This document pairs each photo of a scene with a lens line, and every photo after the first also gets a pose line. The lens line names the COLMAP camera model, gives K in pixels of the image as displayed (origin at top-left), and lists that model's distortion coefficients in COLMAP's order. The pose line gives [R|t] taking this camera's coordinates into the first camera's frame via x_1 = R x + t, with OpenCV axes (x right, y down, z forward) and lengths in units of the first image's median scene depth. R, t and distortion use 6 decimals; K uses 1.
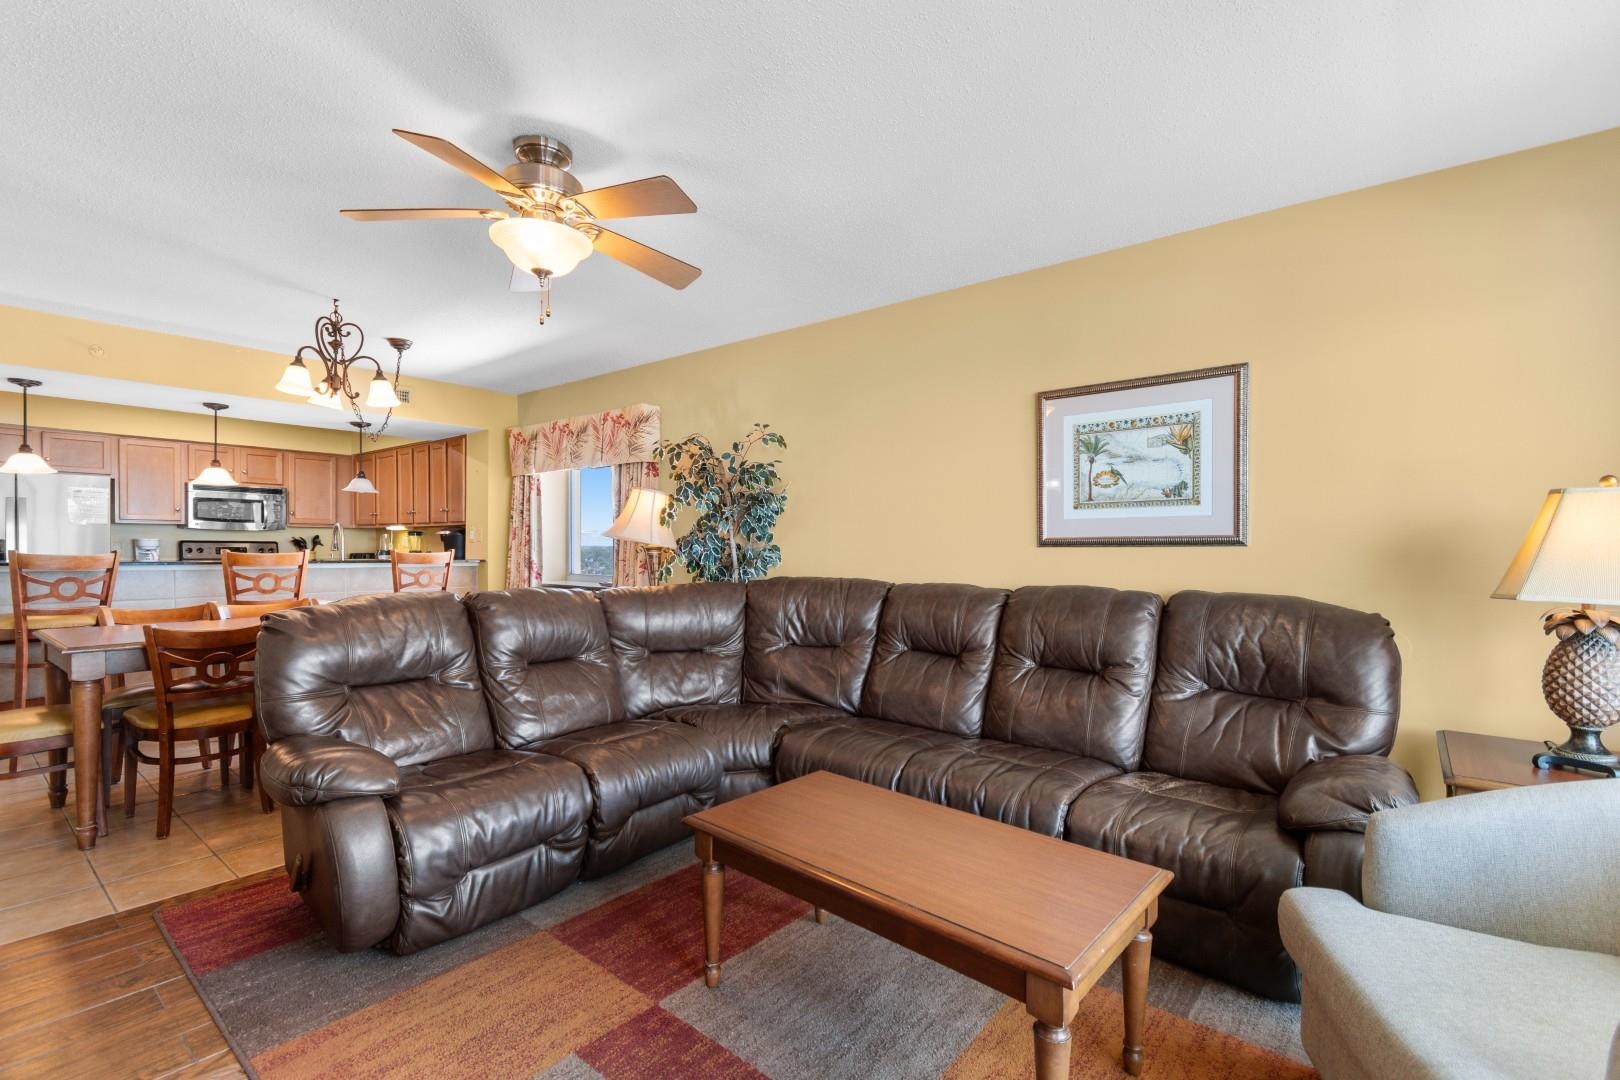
lens RADIAL K [[728.4, 0, 823.6], [0, 728.4, 549.1], [0, 0, 1]] dist [-0.000158, 0.000021]
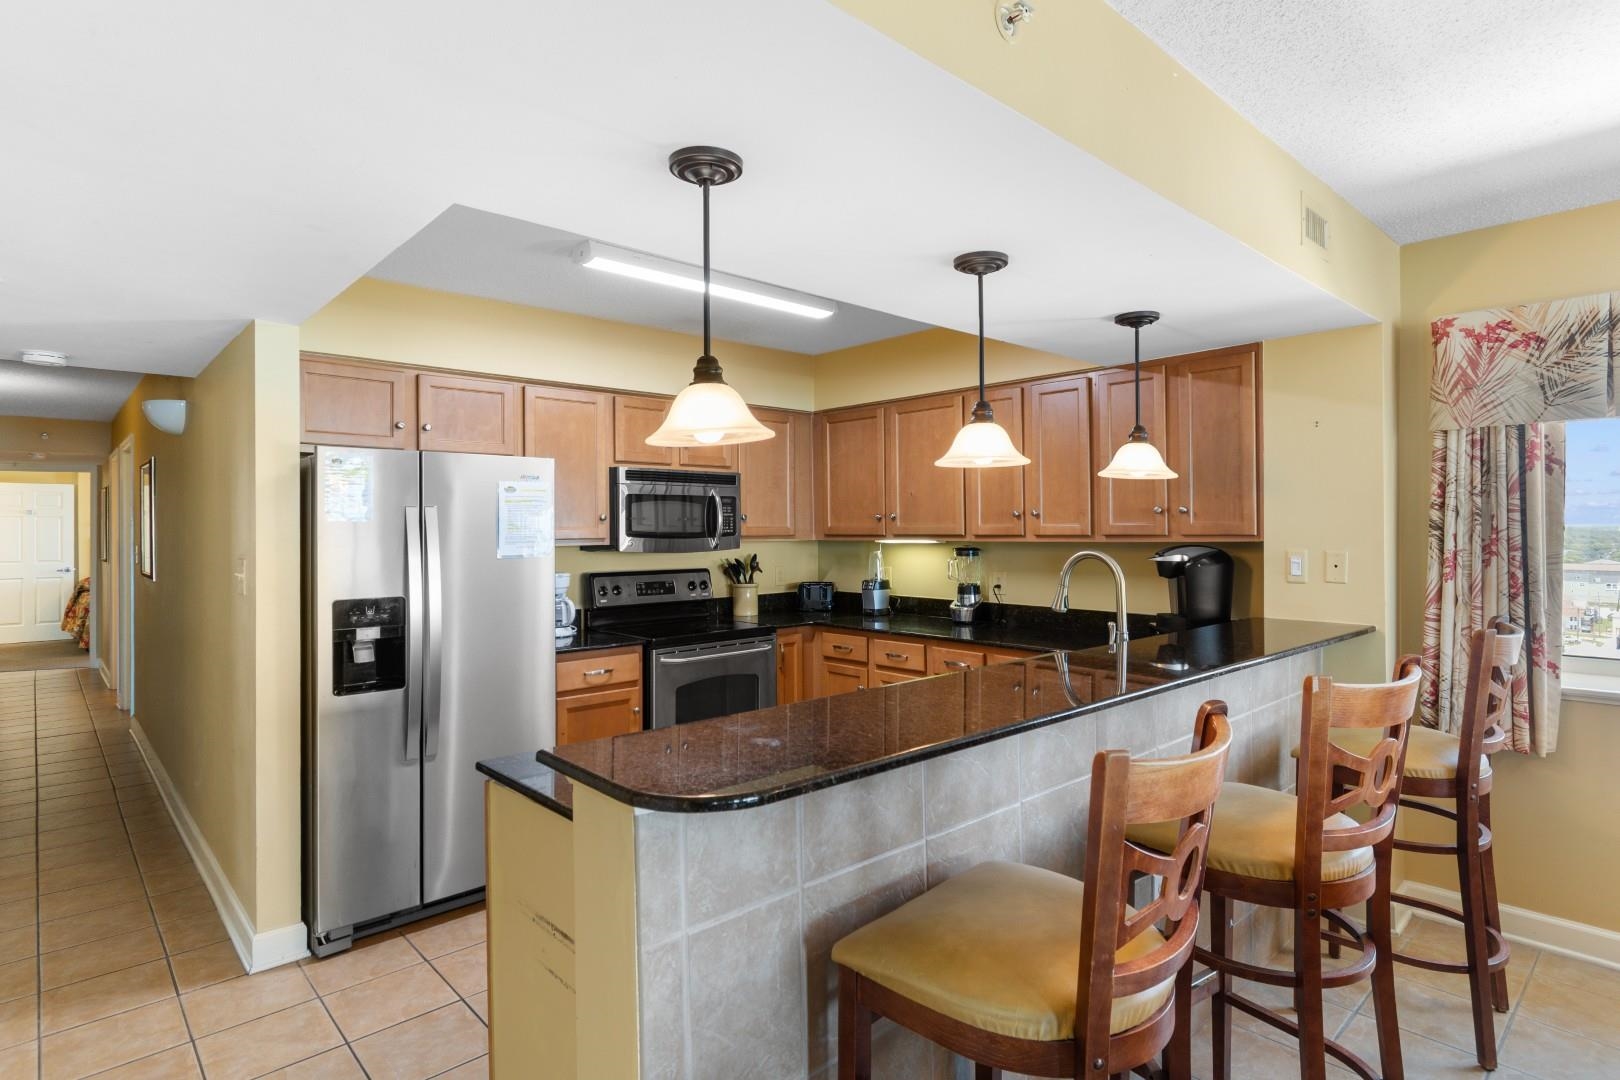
lens RADIAL K [[841.8, 0, 810.7], [0, 841.8, 525.0], [0, 0, 1]] dist [0.001285, -0.000821]
pose [[0.988682, -0.017837, -0.148962, -1.327395], [0.016840, 0.999827, -0.007955, -0.086109], [0.149079, 0.005356, 0.988811, 0.847114]]
